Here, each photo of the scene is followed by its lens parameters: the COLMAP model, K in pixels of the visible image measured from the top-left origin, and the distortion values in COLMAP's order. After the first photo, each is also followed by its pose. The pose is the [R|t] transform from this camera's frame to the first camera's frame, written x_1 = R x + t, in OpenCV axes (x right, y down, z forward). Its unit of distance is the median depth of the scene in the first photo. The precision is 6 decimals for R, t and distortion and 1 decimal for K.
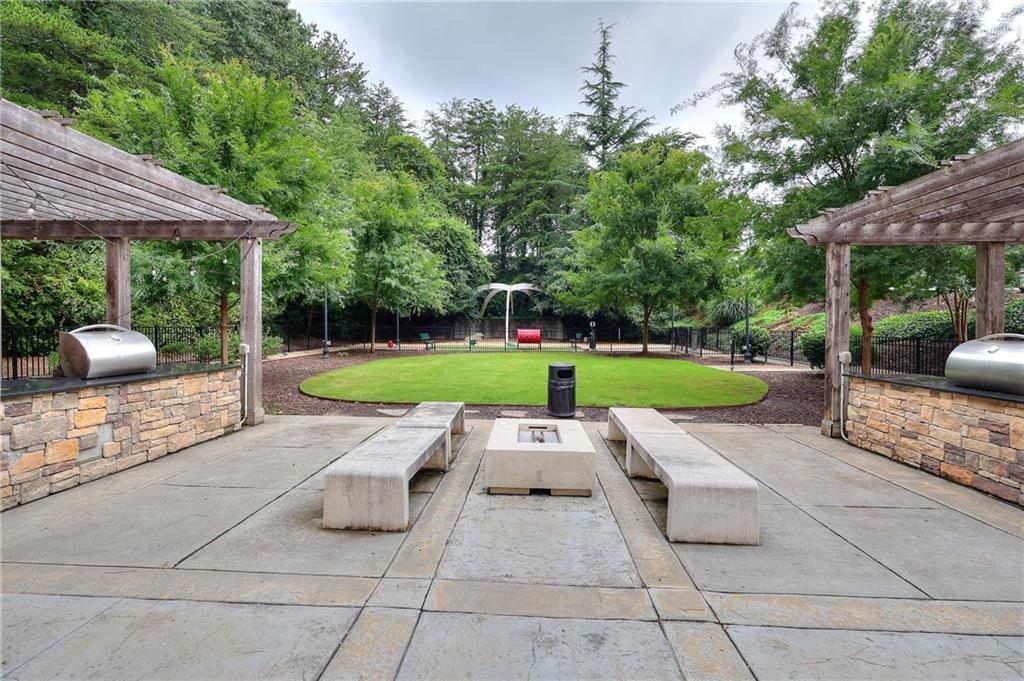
lens RADIAL K [[472.7, 0, 511.2], [0, 472.7, 336.9], [0, 0, 1]] dist [-0.000094, 0.000003]
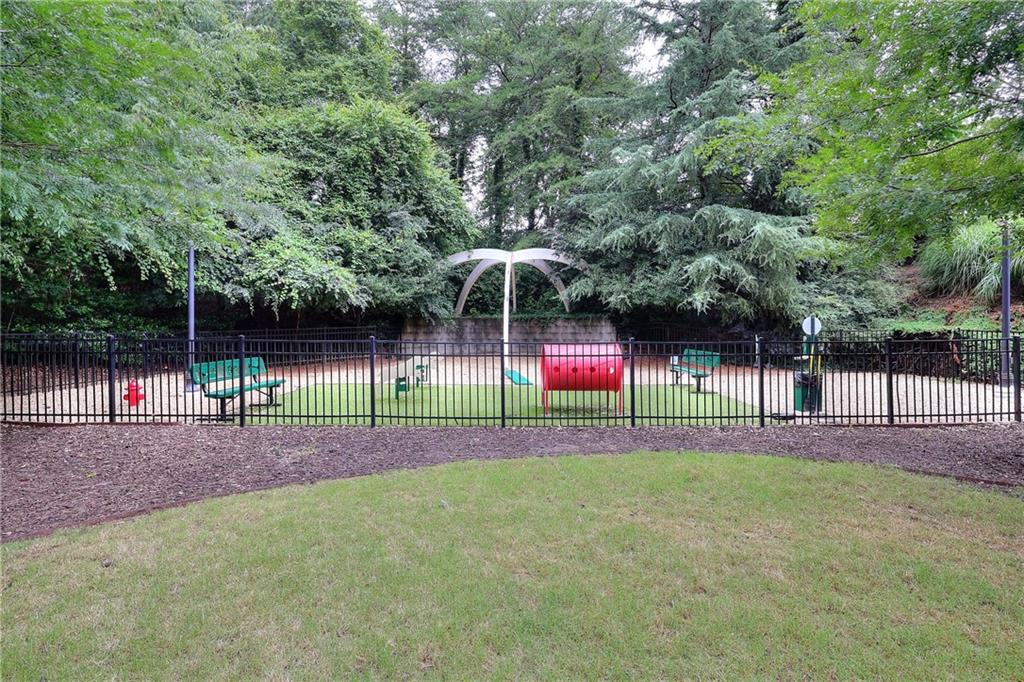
lens RADIAL K [[472.7, 0, 511.5], [0, 472.7, 337.7], [0, 0, 1]] dist [-0.000094, 0.000003]
pose [[0.999970, -0.005344, 0.005649, -0.004889], [0.005402, 0.999933, -0.010196, -0.010889], [-0.005594, 0.010226, 0.999932, 0.484551]]
